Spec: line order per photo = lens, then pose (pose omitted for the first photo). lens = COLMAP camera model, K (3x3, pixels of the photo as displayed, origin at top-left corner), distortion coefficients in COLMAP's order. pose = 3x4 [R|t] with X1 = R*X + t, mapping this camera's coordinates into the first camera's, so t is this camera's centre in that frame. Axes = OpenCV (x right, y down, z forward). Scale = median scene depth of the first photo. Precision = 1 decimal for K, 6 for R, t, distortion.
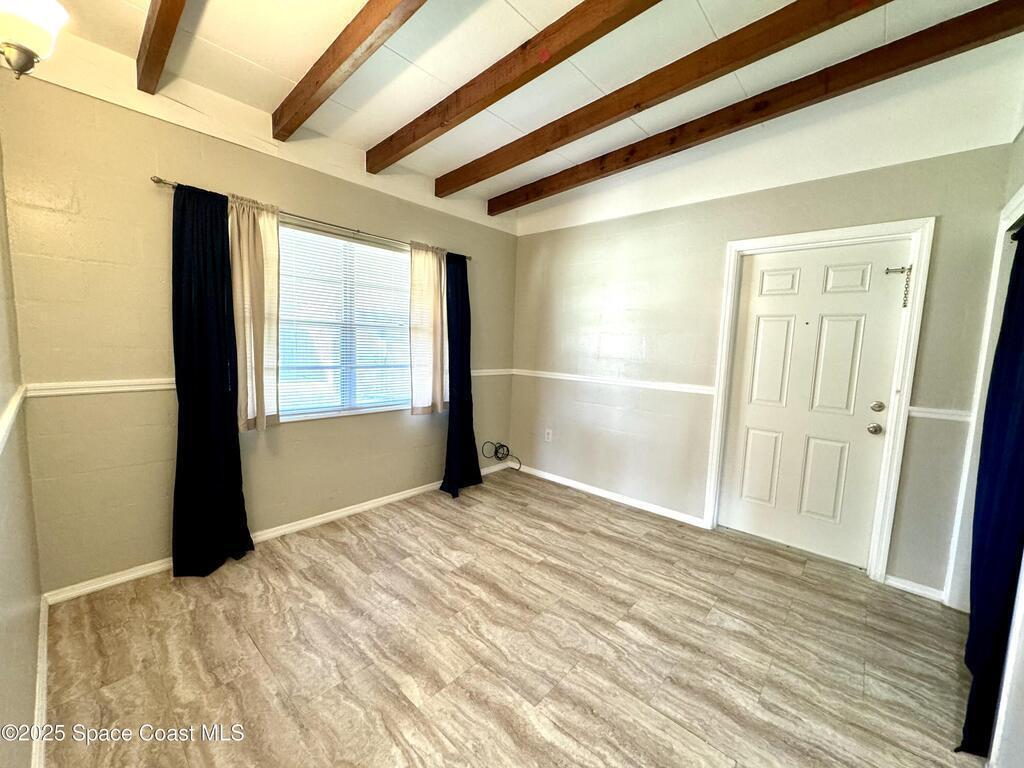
lens RADIAL K [[408.1, 0, 511.0], [0, 408.1, 383.2], [0, 0, 1]] dist [-0.002150, 0.000198]
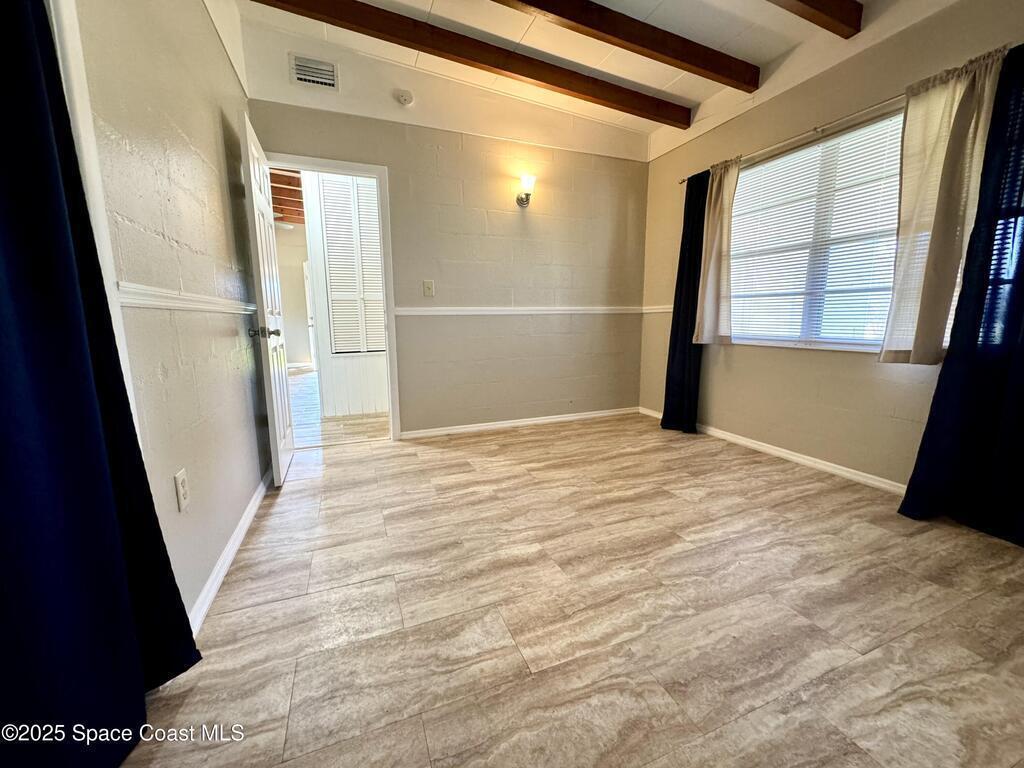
lens RADIAL K [[408.1, 0, 511.0], [0, 408.1, 383.2], [0, 0, 1]] dist [-0.002150, 0.000198]
pose [[-0.442141, 0.107625, -0.890465, 0.942352], [-0.099465, 0.980769, 0.167927, 0.091531], [0.891414, 0.162817, -0.422933, 1.145174]]
